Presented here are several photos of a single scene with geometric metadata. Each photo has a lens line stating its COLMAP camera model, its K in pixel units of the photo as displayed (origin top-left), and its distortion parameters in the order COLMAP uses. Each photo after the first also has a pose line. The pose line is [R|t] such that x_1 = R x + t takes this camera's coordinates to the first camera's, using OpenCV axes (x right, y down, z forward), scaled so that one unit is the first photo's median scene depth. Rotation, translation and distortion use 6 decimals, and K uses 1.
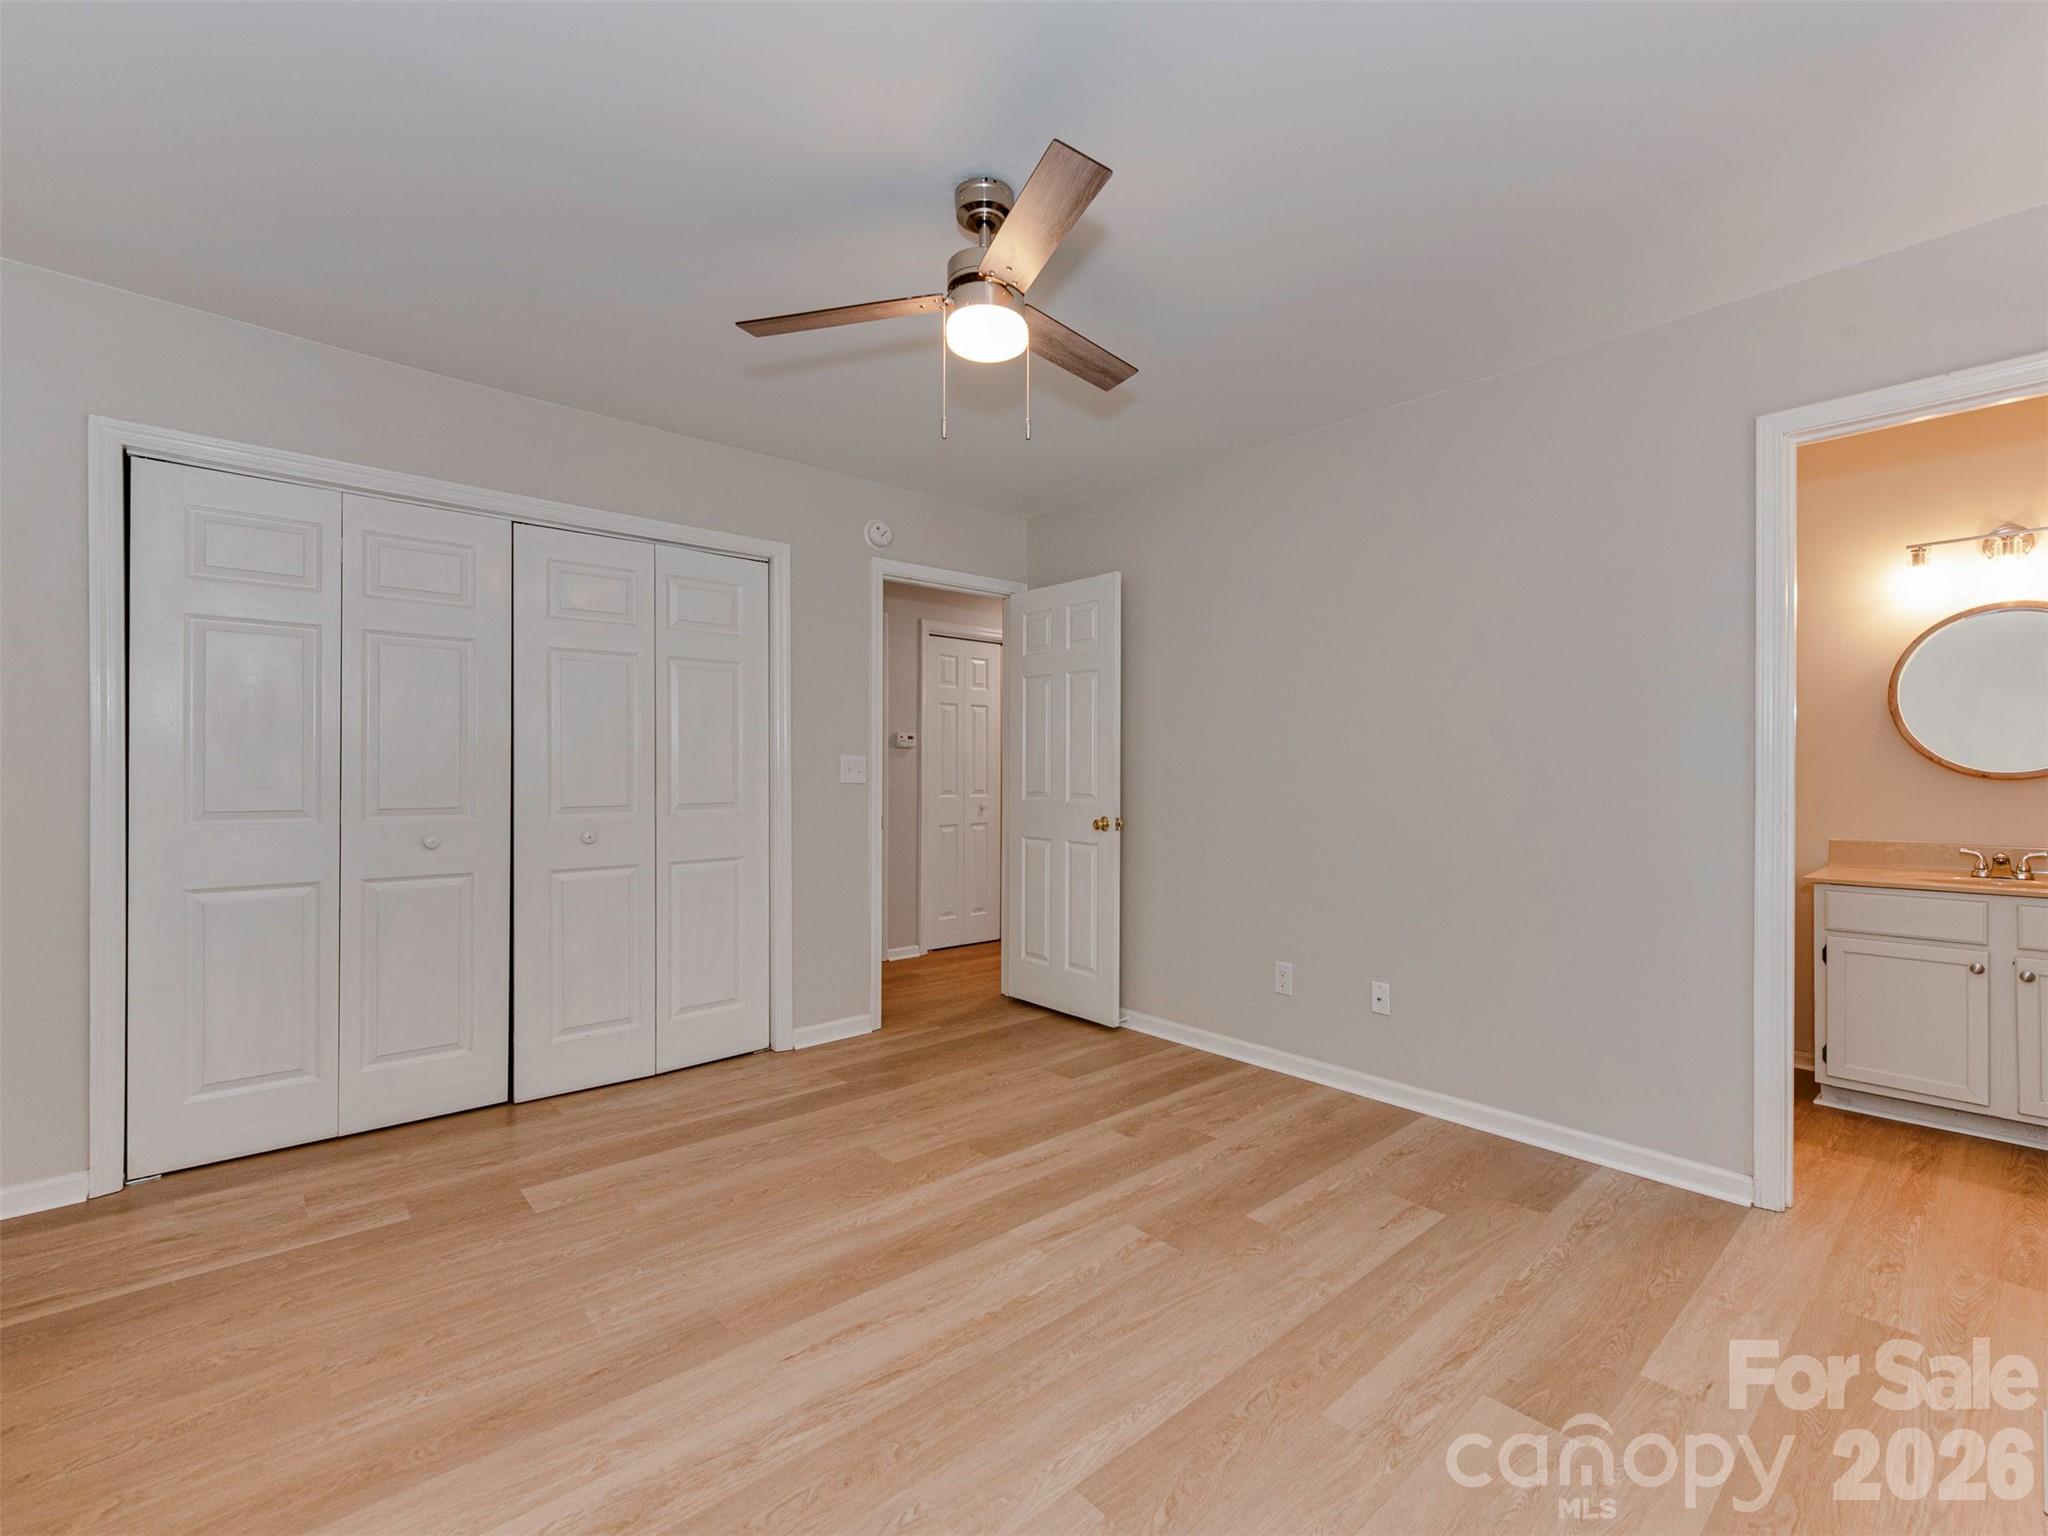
lens RADIAL K [[898.4, 0, 1047.8], [0, 898.4, 769.9], [0, 0, 1]] dist [0.012067, 0.000041]
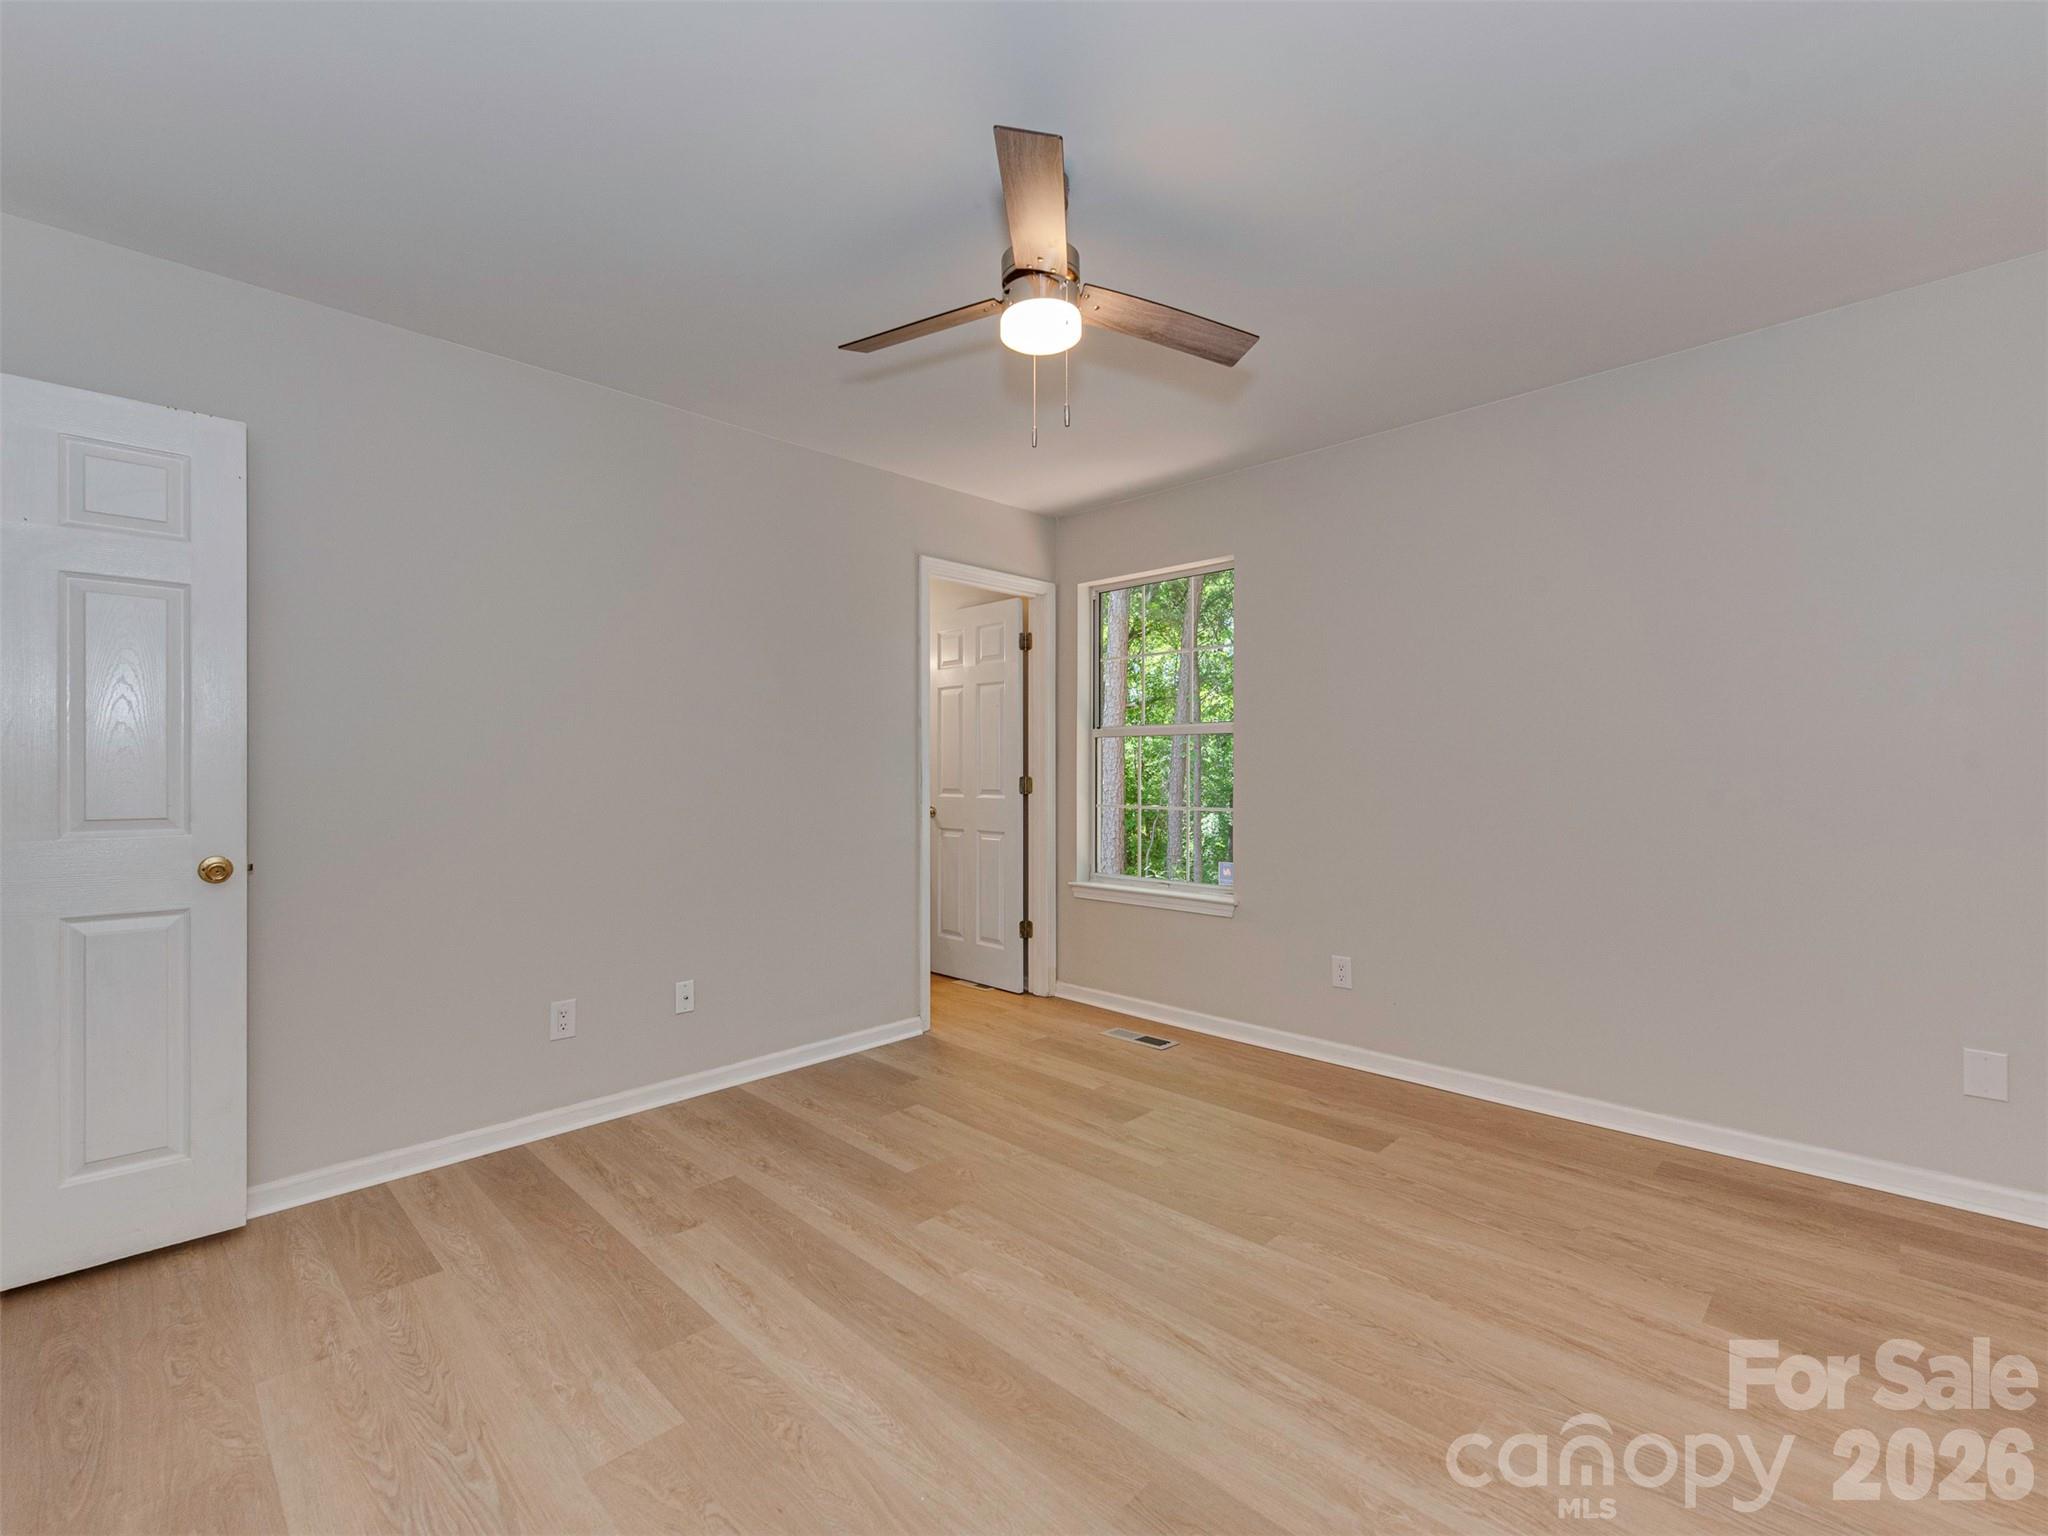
lens RADIAL K [[898.4, 0, 1047.8], [0, 898.4, 769.9], [0, 0, 1]] dist [0.012067, 0.000041]
pose [[-0.059704, -0.003550, 0.998210, -0.769620], [0.004582, 0.999982, 0.003831, -0.001206], [-0.998206, 0.004803, -0.059687, 0.770810]]
